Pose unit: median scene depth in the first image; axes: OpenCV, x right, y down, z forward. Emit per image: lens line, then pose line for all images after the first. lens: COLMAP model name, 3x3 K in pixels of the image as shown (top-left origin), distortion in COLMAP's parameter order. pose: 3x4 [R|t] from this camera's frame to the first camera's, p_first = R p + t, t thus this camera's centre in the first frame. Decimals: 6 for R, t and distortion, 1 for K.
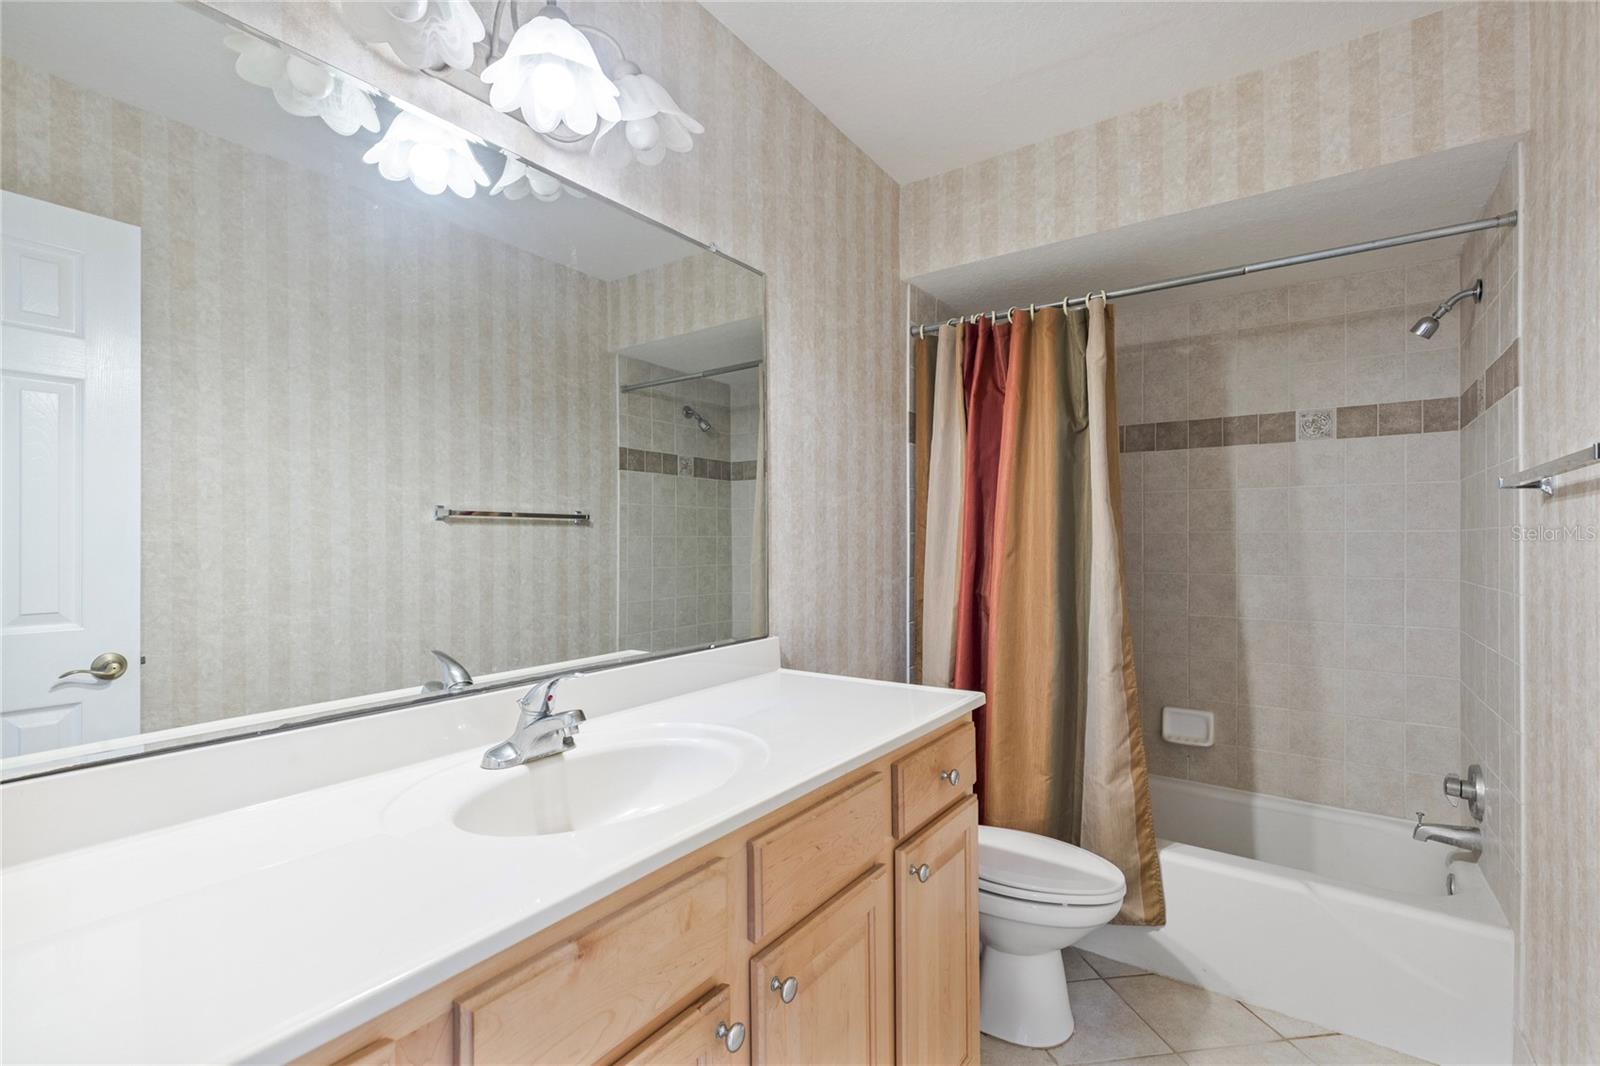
lens RADIAL K [[715.3, 0, 800.0], [0, 715.3, 533.0], [0, 0, 1]] dist [0.003334, -0.000686]
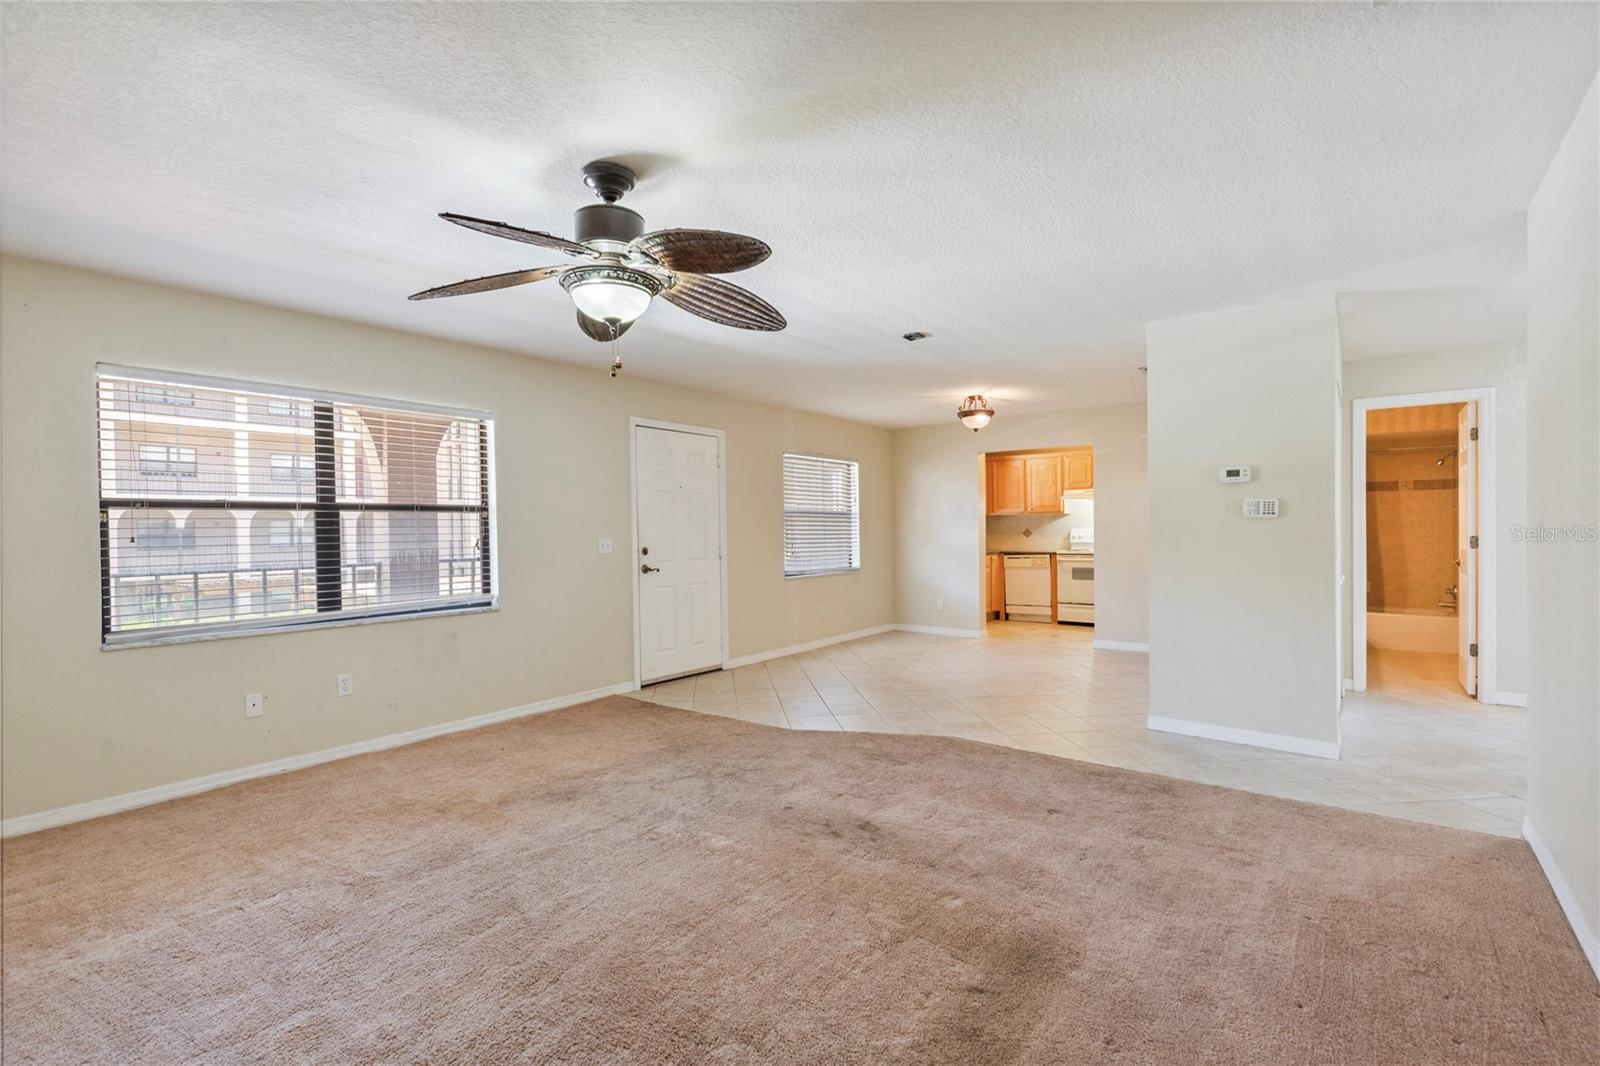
lens RADIAL K [[725.7, 0, 793.9], [0, 725.7, 535.5], [0, 0, 1]] dist [-0.005002, -0.000565]
pose [[0.999025, -0.012046, -0.042472, -1.901131], [0.012682, 0.999811, 0.014735, -0.017802], [0.042287, -0.015259, 0.998989, -2.370240]]
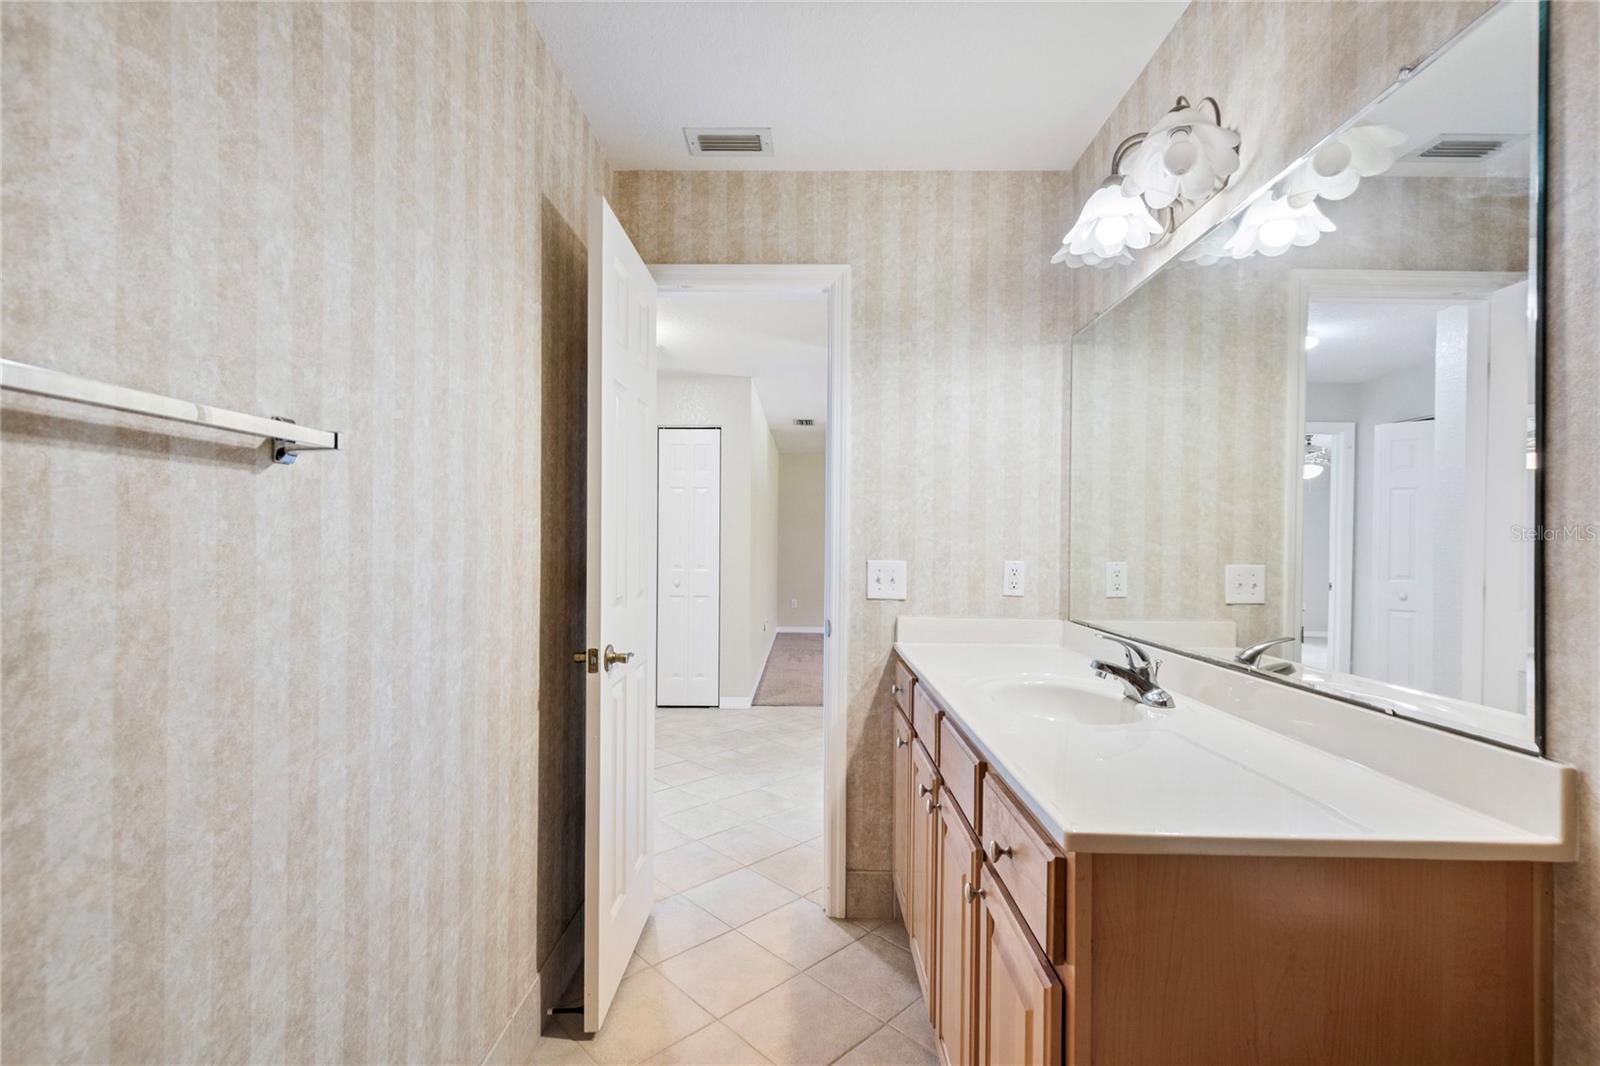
lens RADIAL K [[732.9, 0, 798.8], [0, 732.9, 538.1], [0, 0, 1]] dist [-0.000417, -0.000285]
pose [[-0.819152, -0.008417, -0.573514, 0.445157], [-0.008996, 0.999958, -0.001826, -0.015801], [0.573506, 0.003664, -0.819193, 0.833103]]
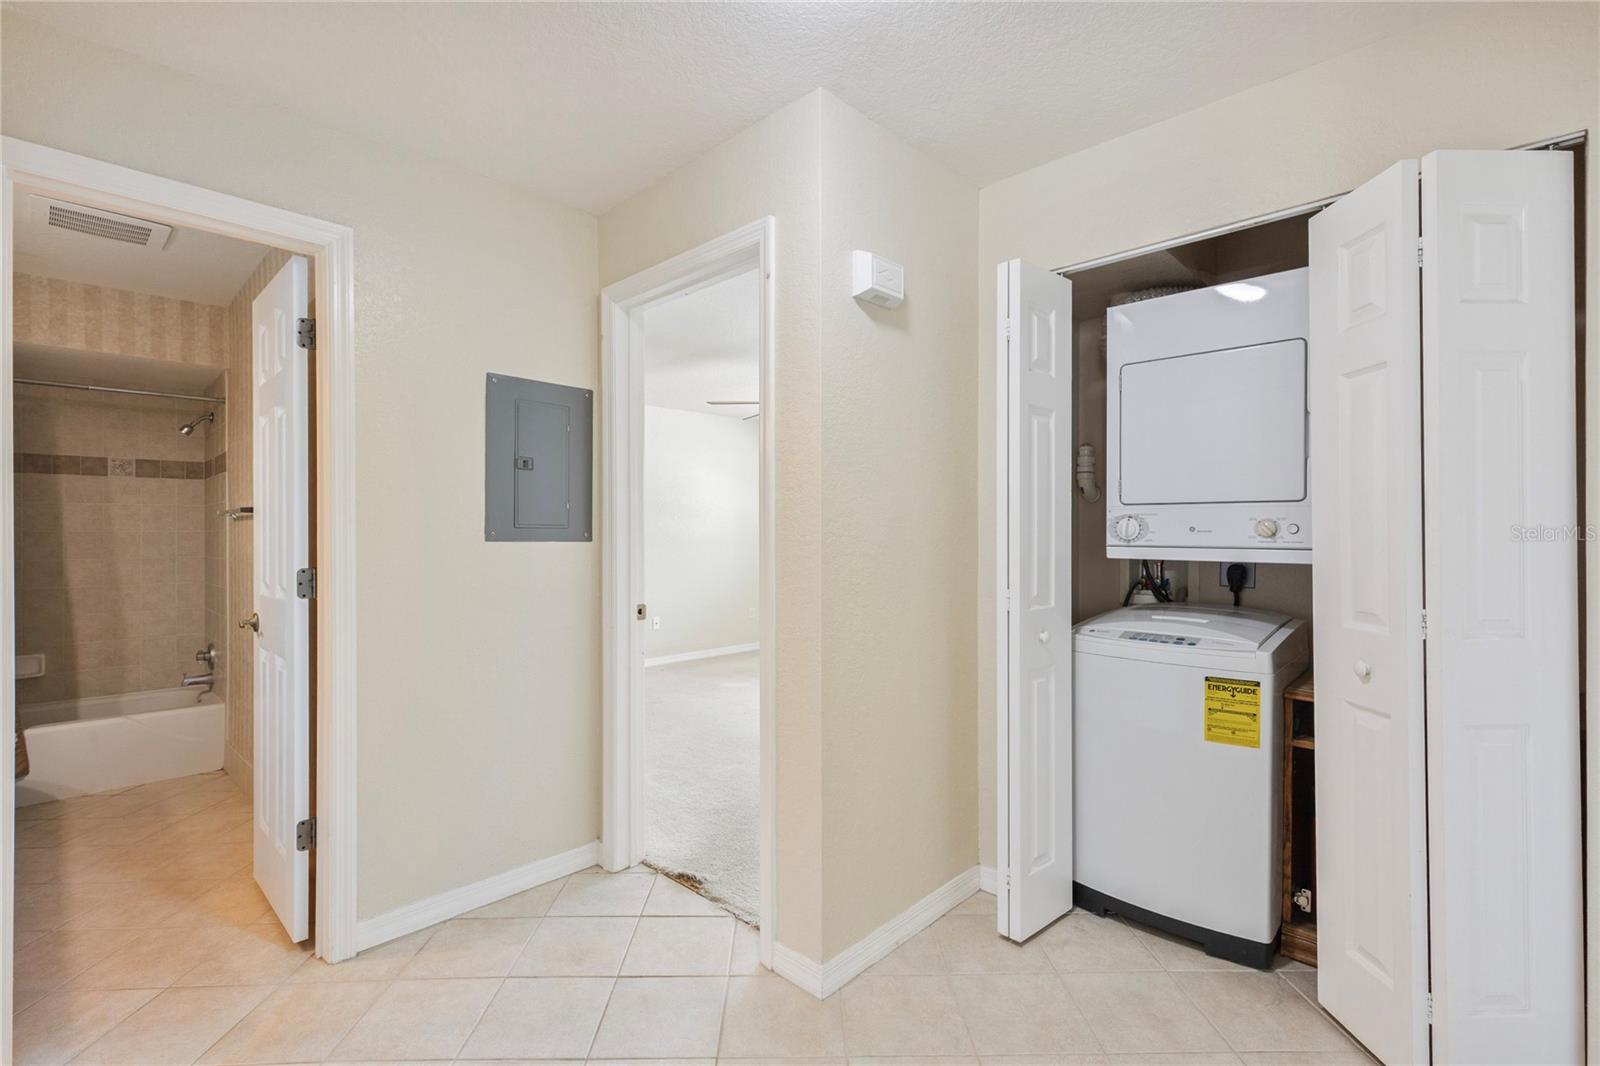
lens RADIAL K [[715.3, 0, 800.0], [0, 715.3, 533.0], [0, 0, 1]] dist [0.003334, -0.000686]
pose [[0.142069, -0.005203, 0.989843, -0.767971], [-0.003356, 0.999978, 0.005738, -0.013862], [-0.989851, -0.004137, 0.142048, -0.868101]]
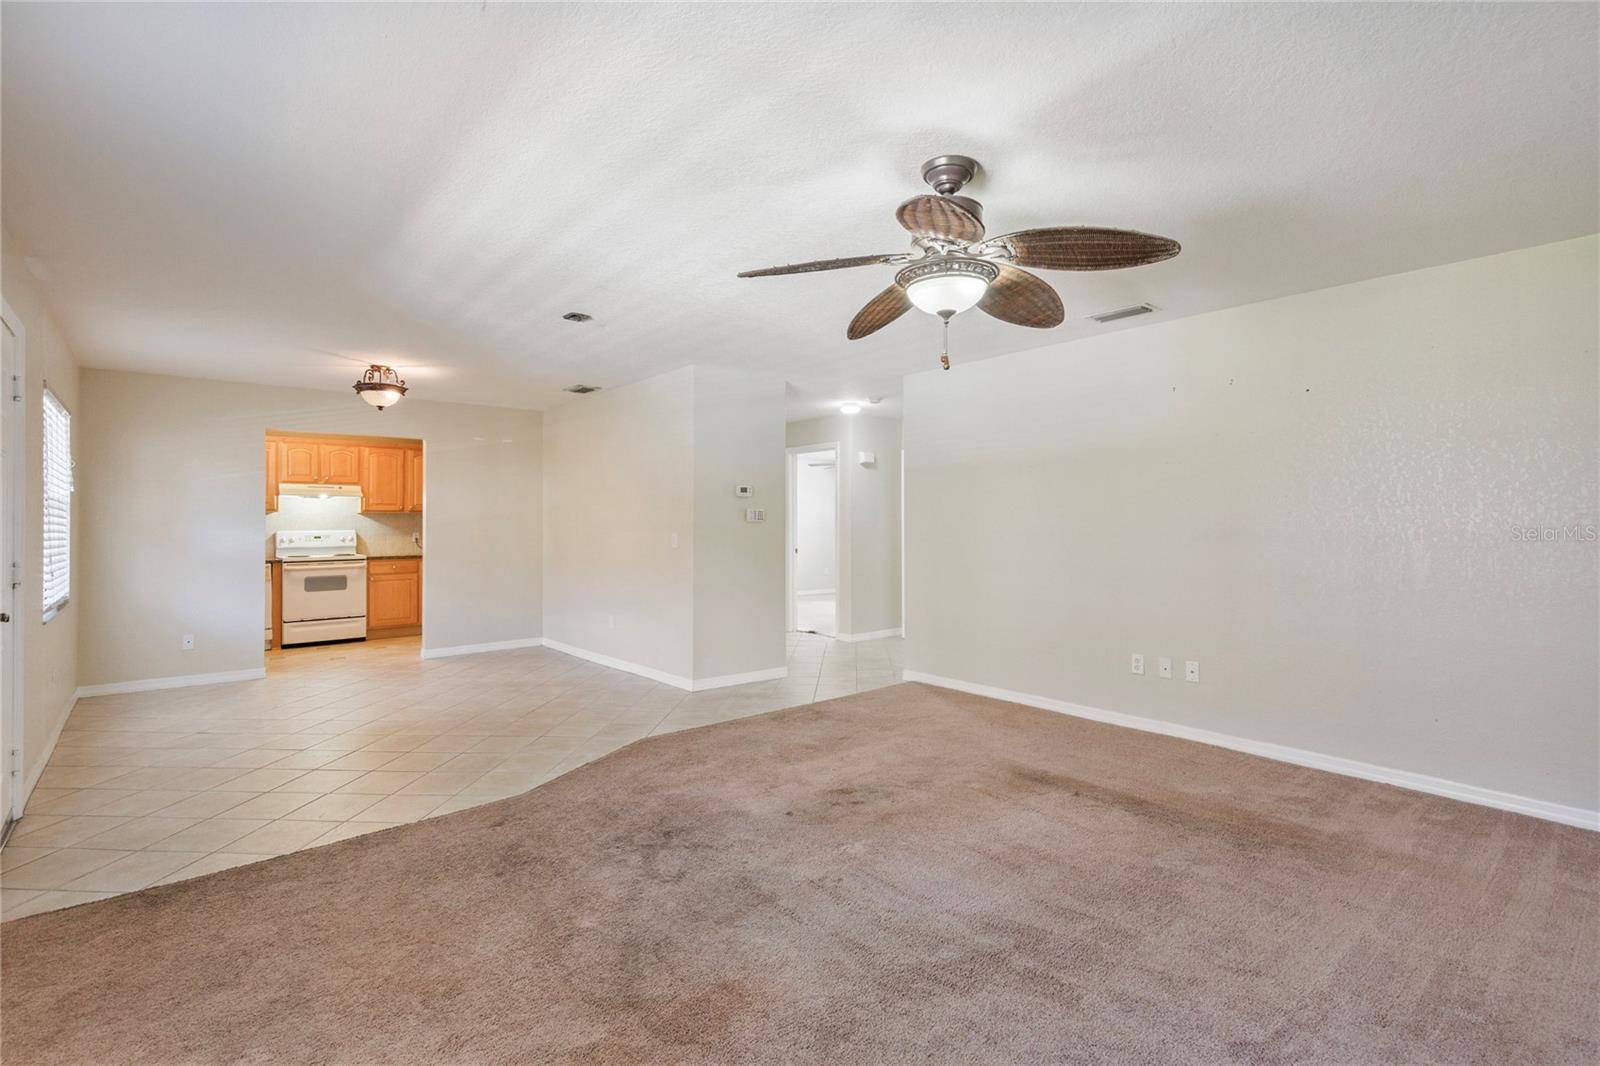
lens RADIAL K [[747.9, 0, 803.3], [0, 747.9, 511.8], [0, 0, 1]] dist [0.002457, -0.000604]
pose [[0.229664, 0.016143, 0.973136, -3.320985], [-0.002900, 0.999869, -0.015902, -0.015153], [-0.973266, 0.000830, 0.229681, -1.347744]]
